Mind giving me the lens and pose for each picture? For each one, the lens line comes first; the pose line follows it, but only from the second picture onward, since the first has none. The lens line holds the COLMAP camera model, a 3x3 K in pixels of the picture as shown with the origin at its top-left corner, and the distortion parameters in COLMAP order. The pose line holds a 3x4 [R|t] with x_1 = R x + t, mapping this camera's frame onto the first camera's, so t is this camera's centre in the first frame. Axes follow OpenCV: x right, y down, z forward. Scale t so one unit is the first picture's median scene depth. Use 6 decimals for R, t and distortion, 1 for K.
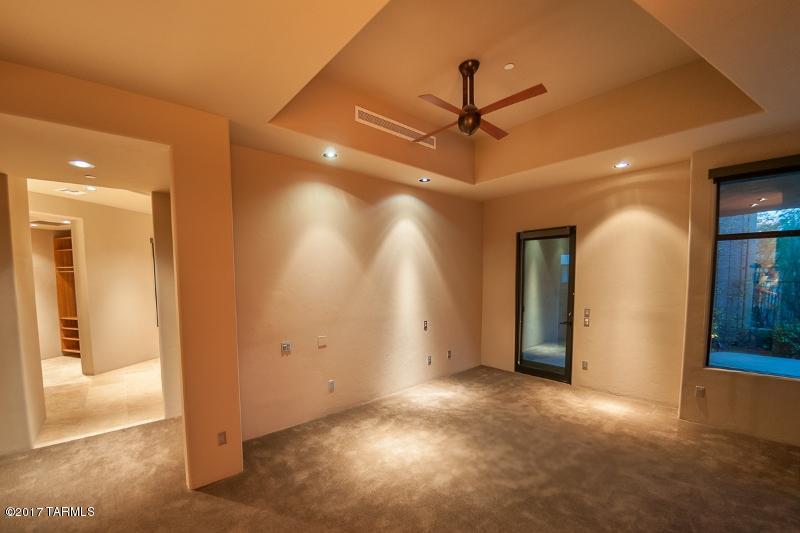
lens RADIAL K [[304.9, 0, 400.7], [0, 304.9, 293.6], [0, 0, 1]] dist [-0.033694, -0.000119]
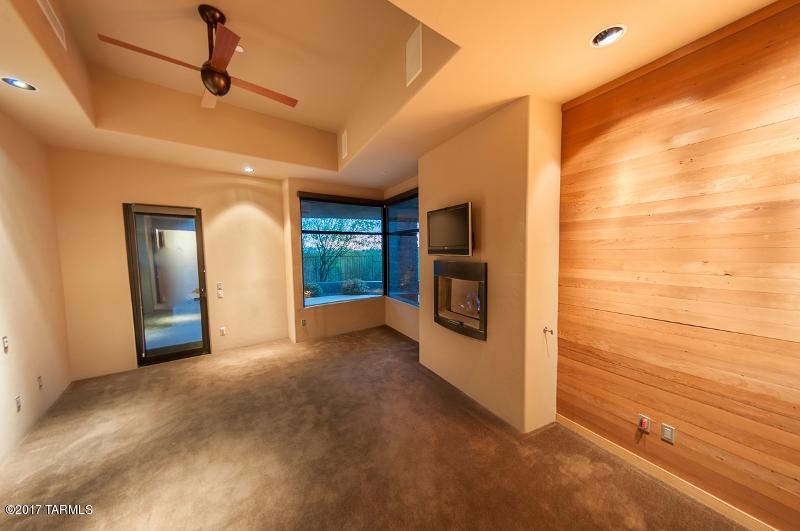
lens RADIAL K [[240.7, 0, 400.0], [0, 240.7, 265.5], [0, 0, 1]] dist [0.006440, 0.000009]
pose [[0.144729, -0.047375, 0.988337, -0.242703], [0.064323, 0.997191, 0.038380, -0.009236], [-0.987378, 0.058018, 0.147370, 0.219017]]
